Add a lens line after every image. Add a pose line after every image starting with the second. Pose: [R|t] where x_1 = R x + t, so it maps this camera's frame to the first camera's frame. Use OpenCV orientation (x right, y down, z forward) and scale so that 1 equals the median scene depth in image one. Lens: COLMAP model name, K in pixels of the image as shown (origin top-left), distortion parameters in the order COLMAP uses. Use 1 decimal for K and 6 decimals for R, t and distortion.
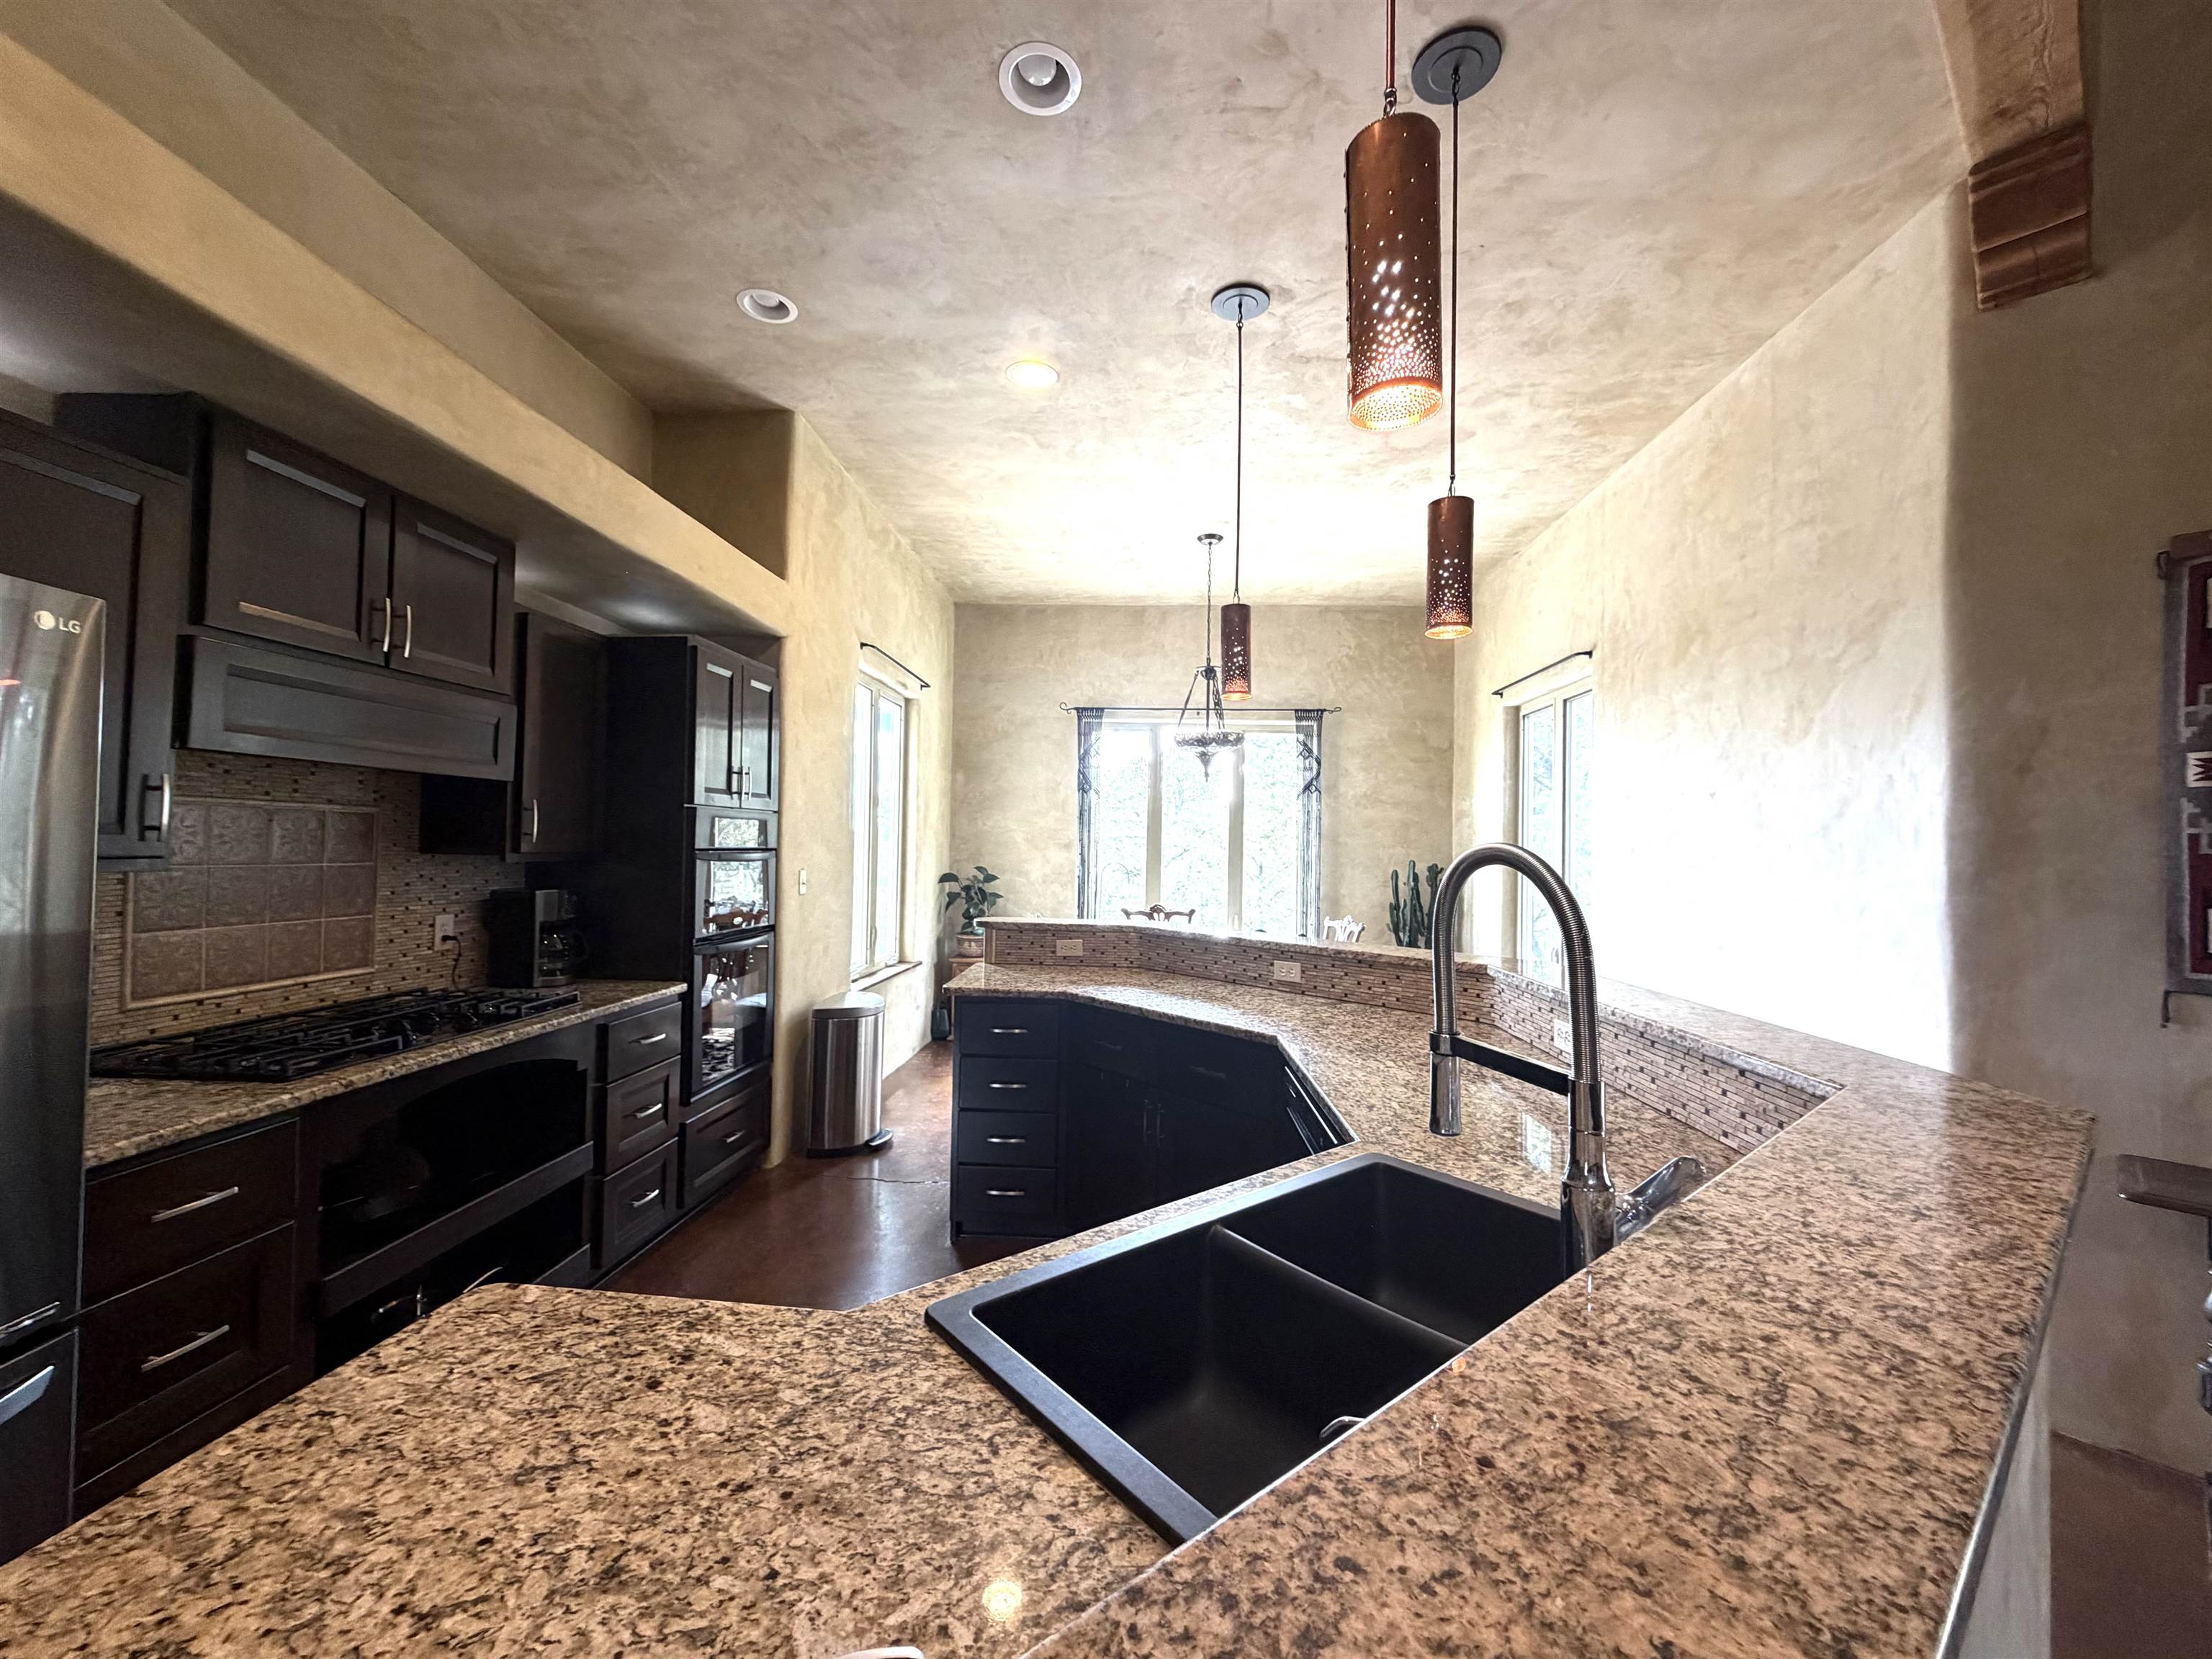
lens RADIAL K [[882.6, 0, 1102.9], [0, 882.6, 831.2], [0, 0, 1]] dist [0.000038, 0.000206]
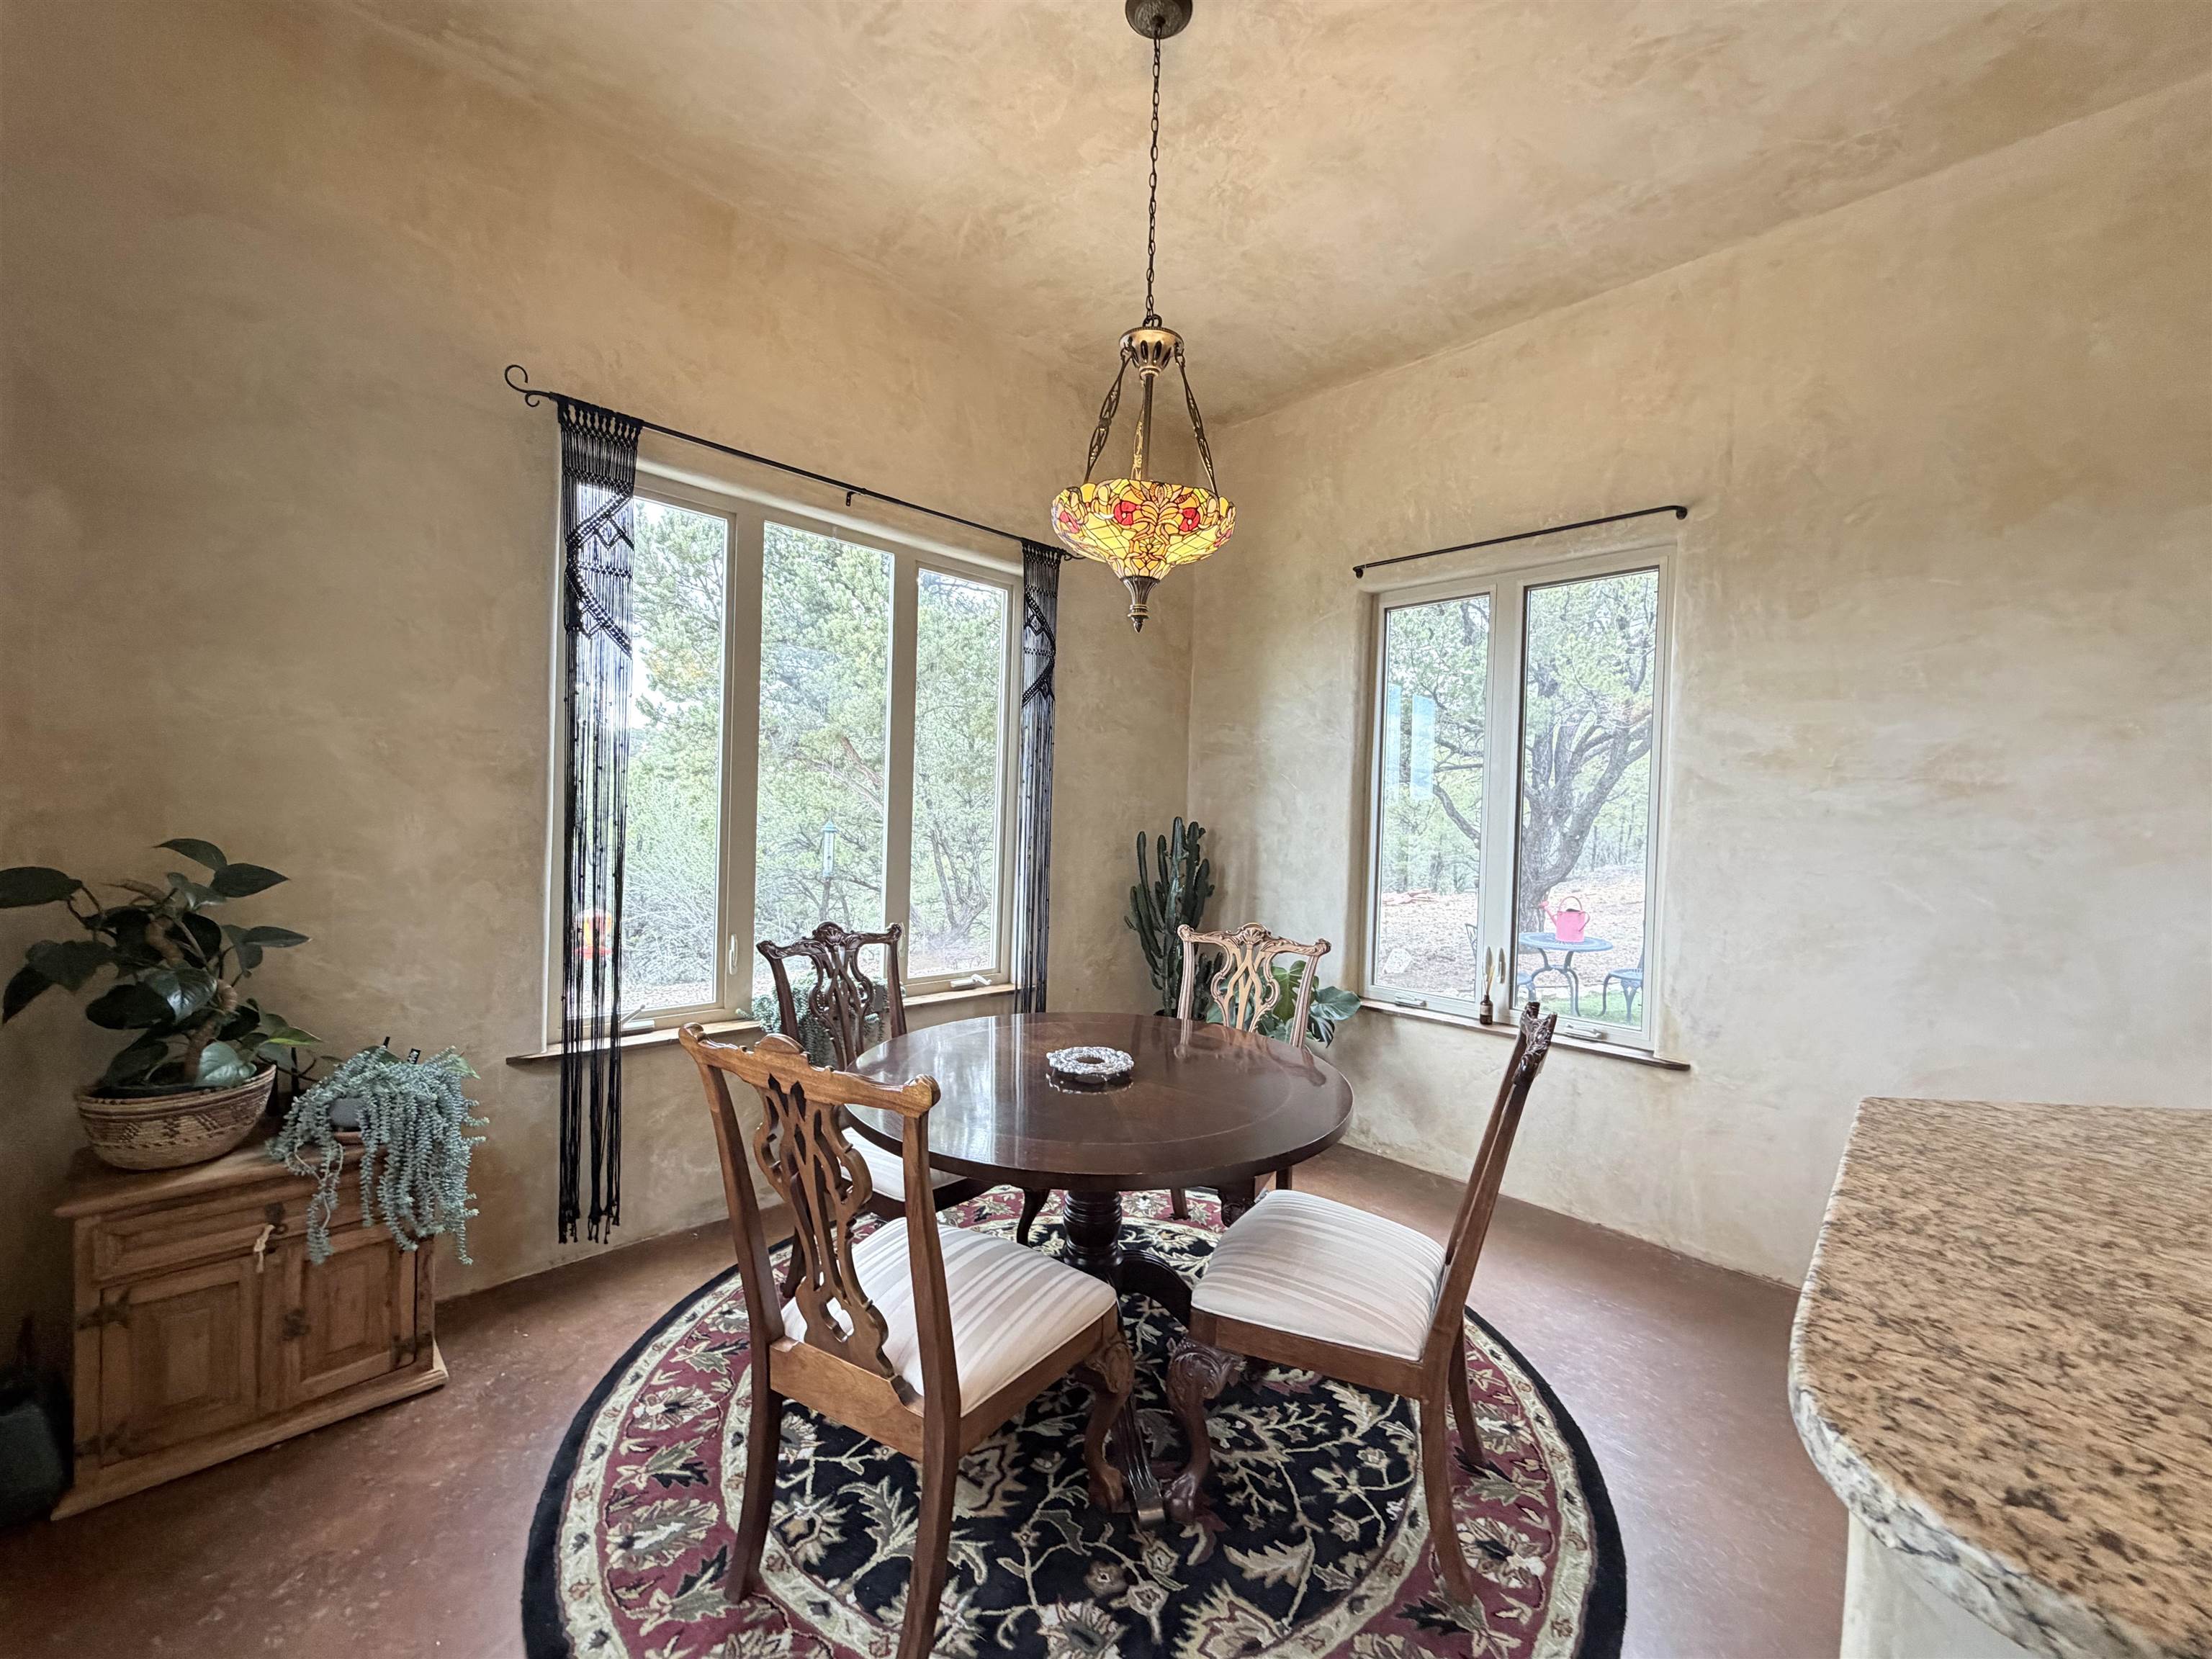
lens RADIAL K [[881.1, 0, 1103.9], [0, 881.1, 832.4], [0, 0, 1]] dist [0.002679, 0.000207]
pose [[0.667863, -0.014684, 0.744139, -0.332187], [-0.034591, 0.998113, 0.050740, 0.027442], [-0.743480, -0.059628, 0.666095, 1.263306]]
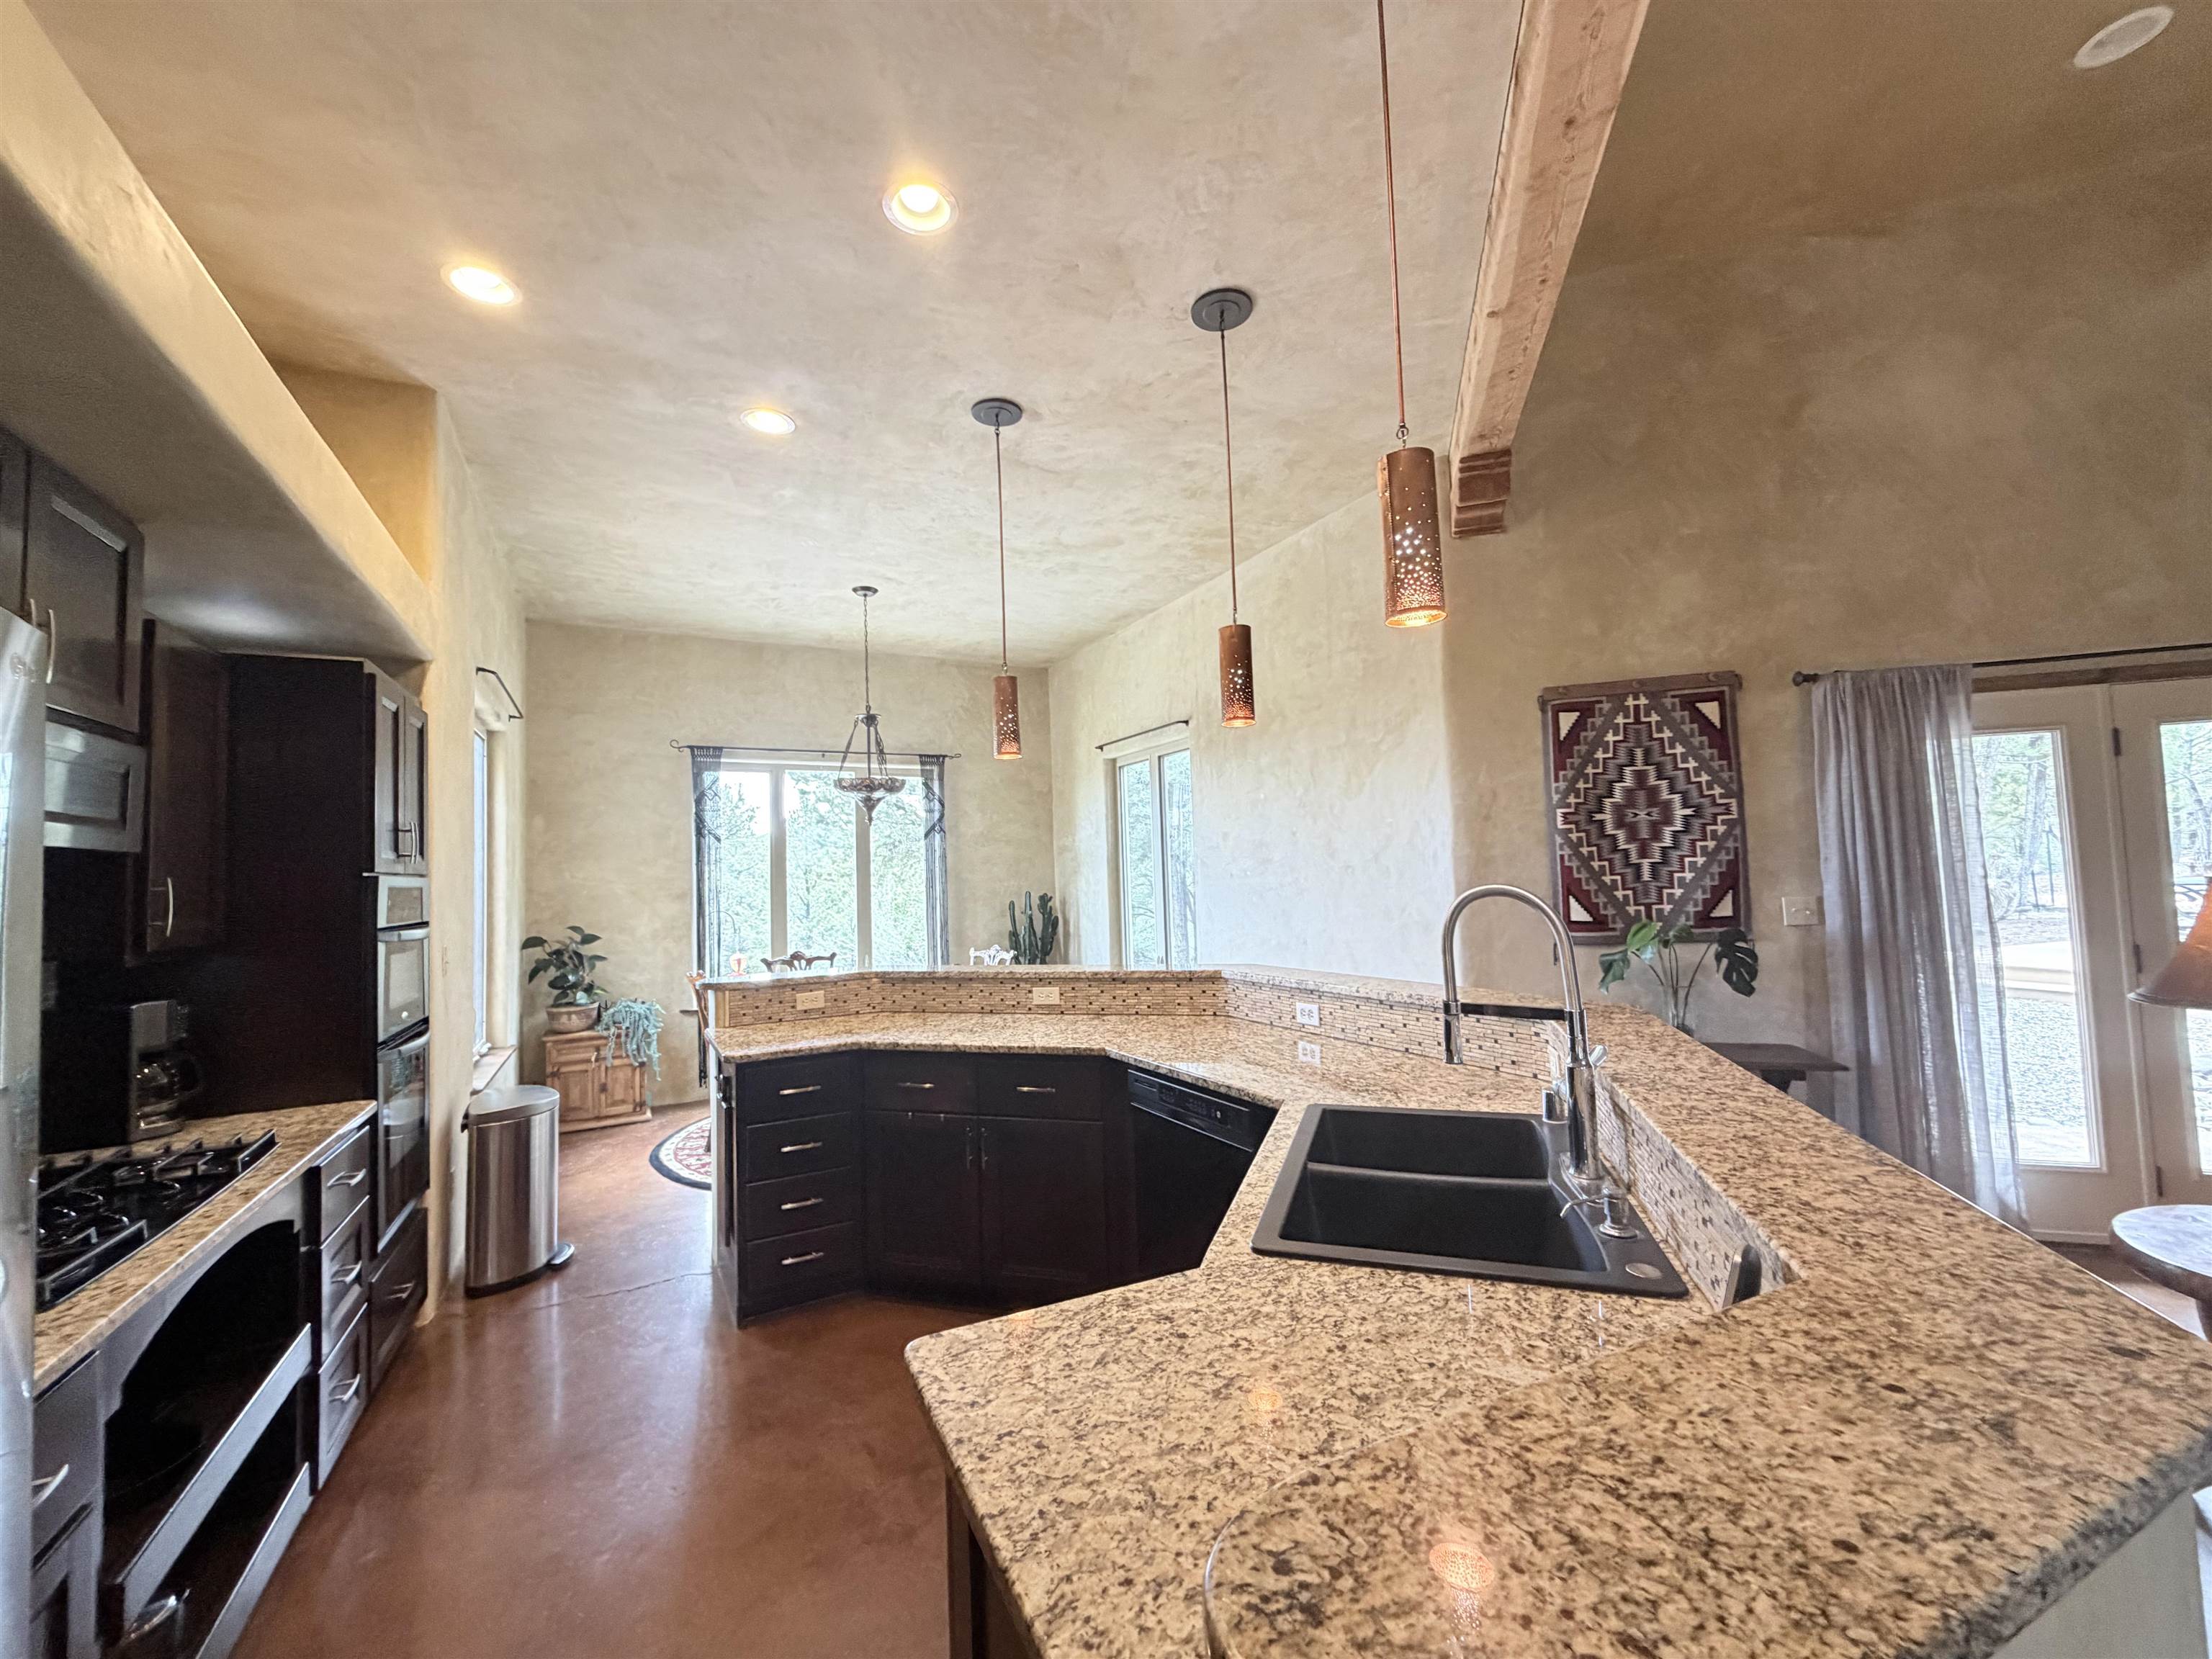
lens RADIAL K [[882.6, 0, 1102.9], [0, 882.6, 831.2], [0, 0, 1]] dist [0.000038, 0.000206]
pose [[0.848853, -0.018903, 0.528291, -0.332980], [0.038447, 0.998921, -0.026032, -0.022110], [-0.527230, 0.042409, 0.848664, -0.018626]]
